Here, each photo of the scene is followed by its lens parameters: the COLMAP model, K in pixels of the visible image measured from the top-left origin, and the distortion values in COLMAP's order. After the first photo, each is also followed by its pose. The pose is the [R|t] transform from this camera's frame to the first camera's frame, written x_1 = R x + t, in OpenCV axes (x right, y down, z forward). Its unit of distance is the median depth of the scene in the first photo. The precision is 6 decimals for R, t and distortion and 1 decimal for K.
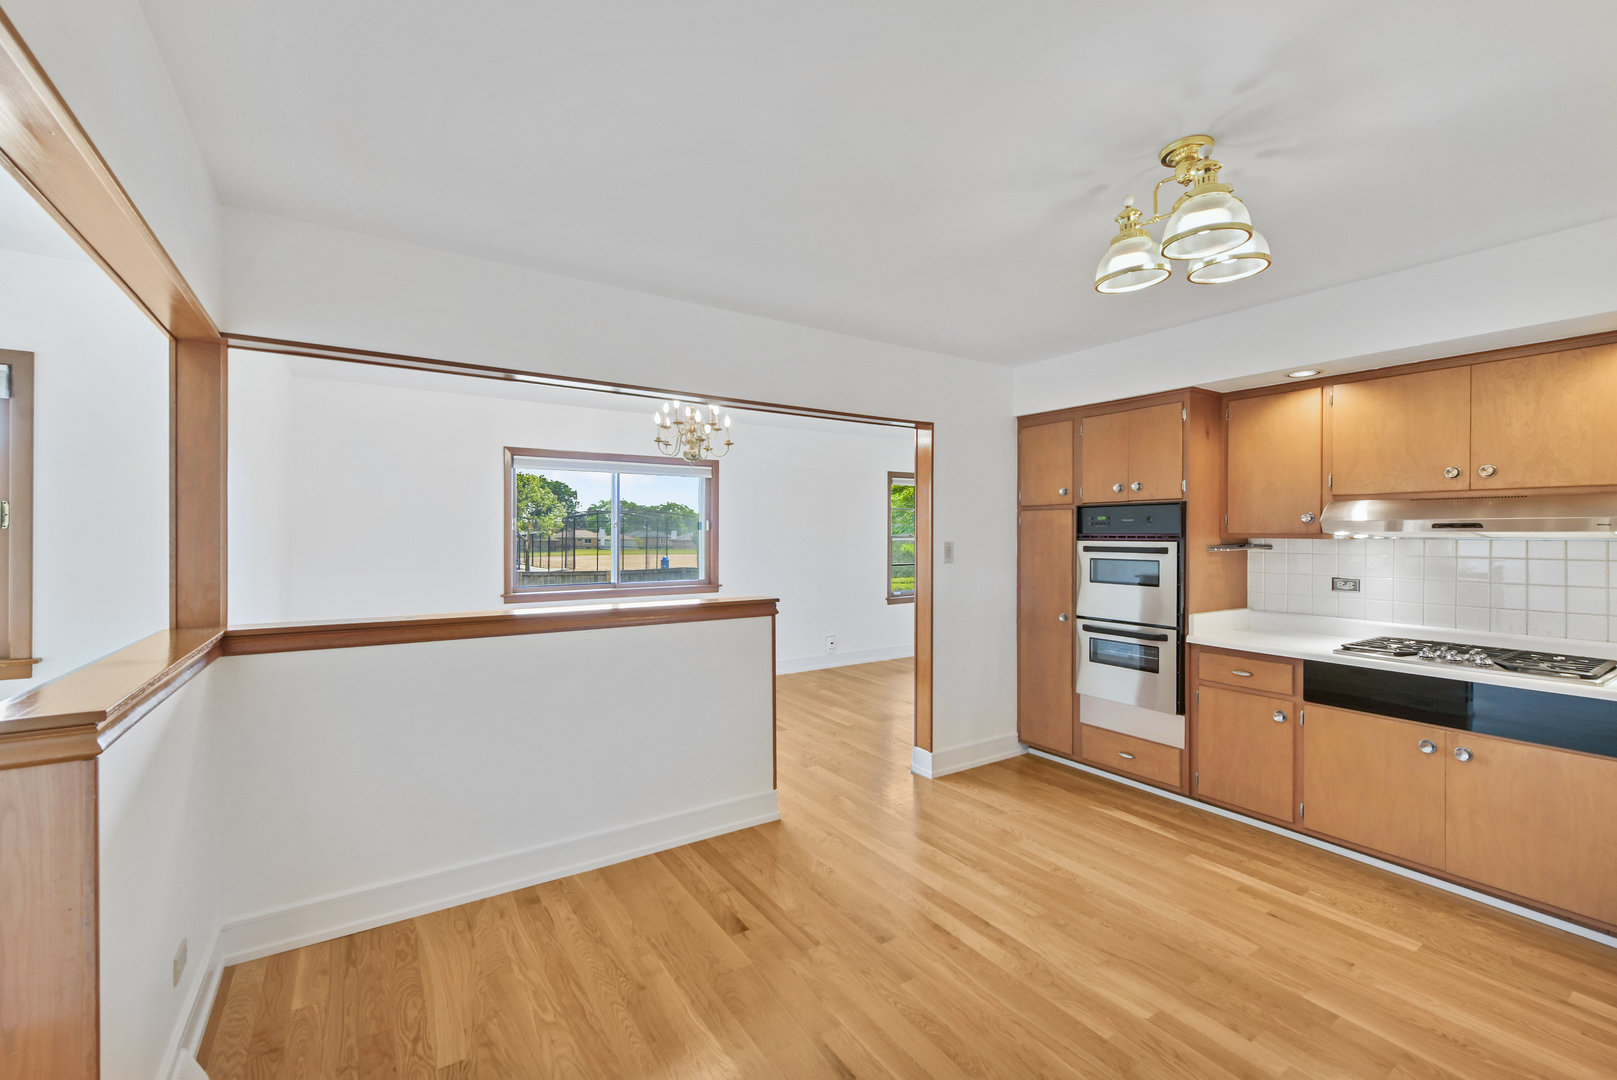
lens RADIAL K [[671.6, 0, 808.5], [0, 671.6, 540.0], [0, 0, 1]] dist [0.001508, -0.000192]
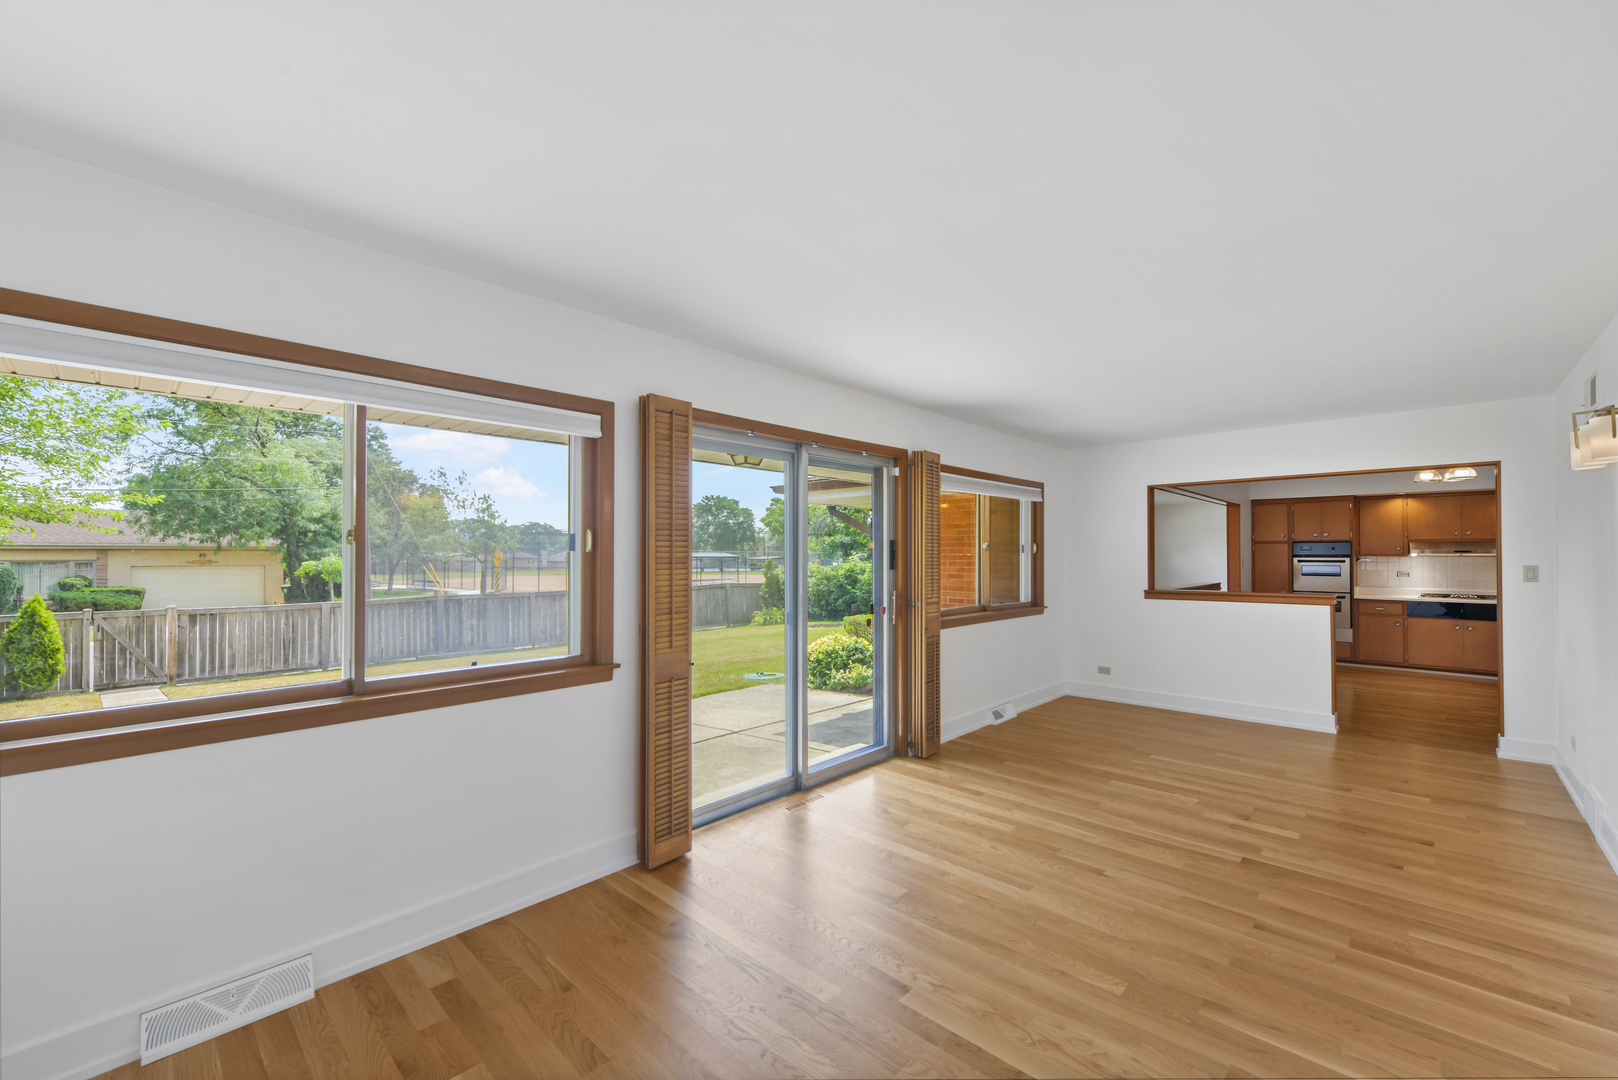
lens RADIAL K [[672.0, 0, 809.0], [0, 672.0, 540.0], [0, 0, 1]] dist [0.001508, -0.000192]
pose [[0.972909, 0.001349, 0.231185, -1.975244], [0.005408, 0.999577, -0.028591, -0.003027], [-0.231126, 0.029066, 0.972490, -0.956628]]
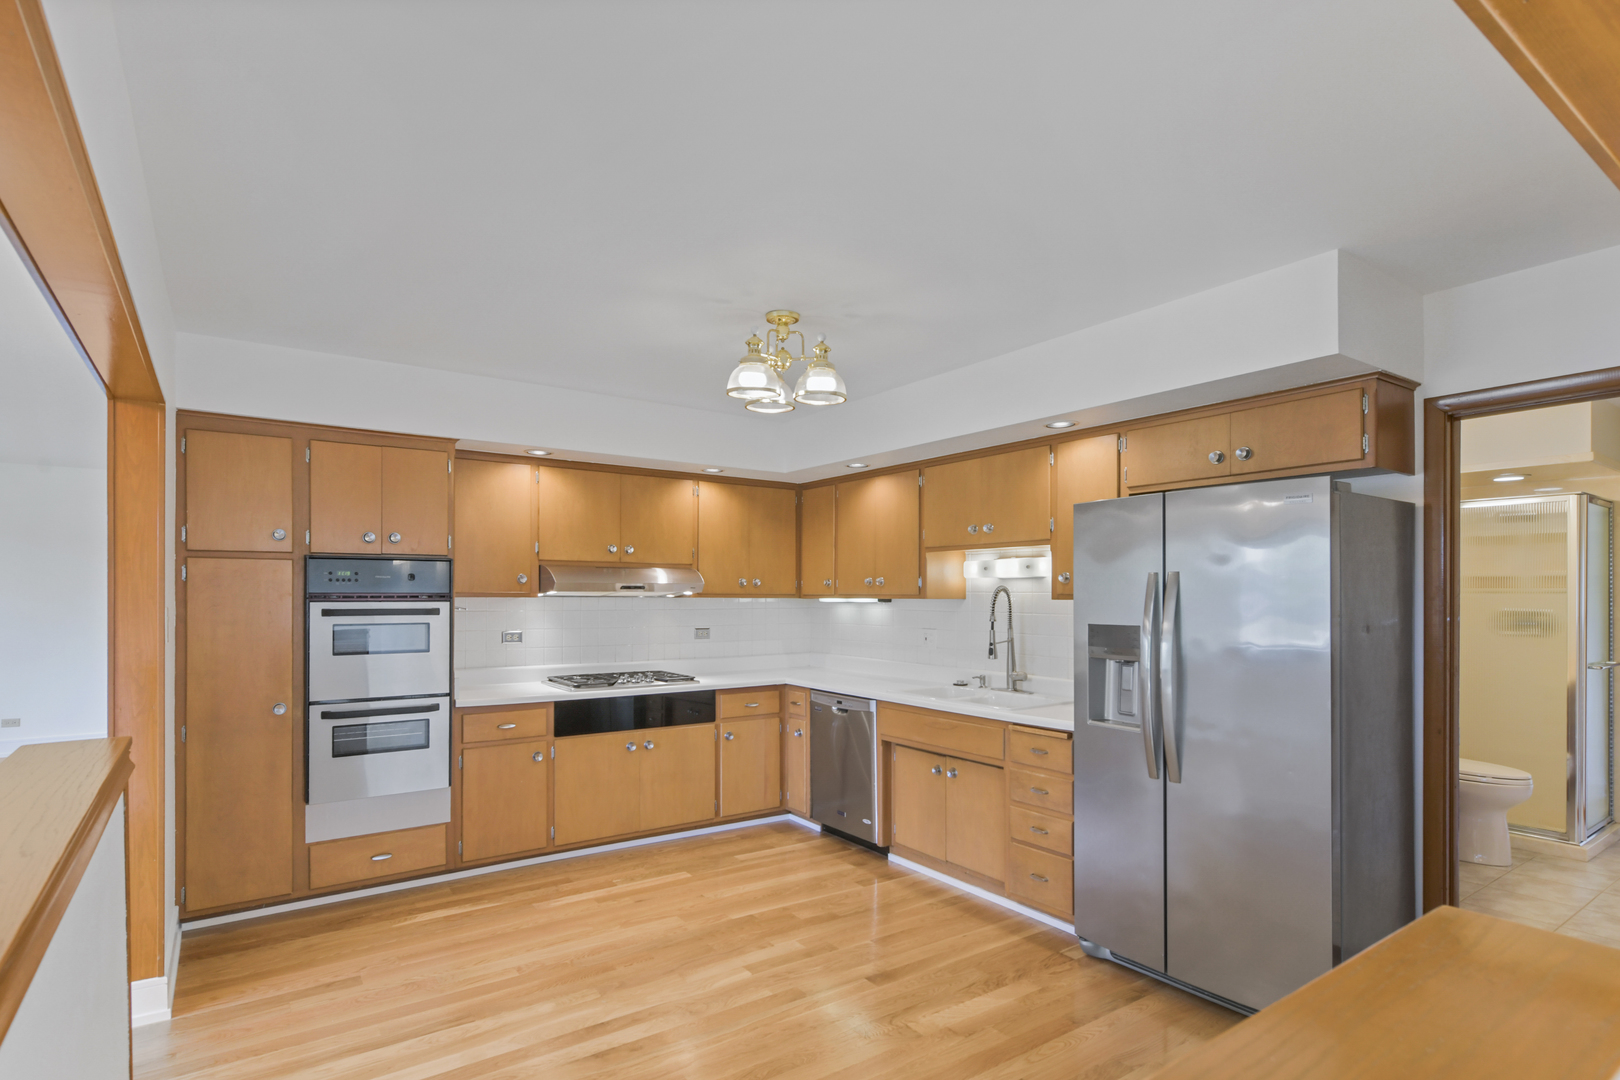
lens RADIAL K [[808.1, 0, 804.6], [0, 808.1, 589.9], [0, 0, 1]] dist [-0.013975, -0.000011]
pose [[-0.033540, 0.002559, 0.999434, -0.596324], [0.006794, 0.999974, -0.002333, -0.007958], [-0.999414, 0.006712, -0.033557, 0.546175]]
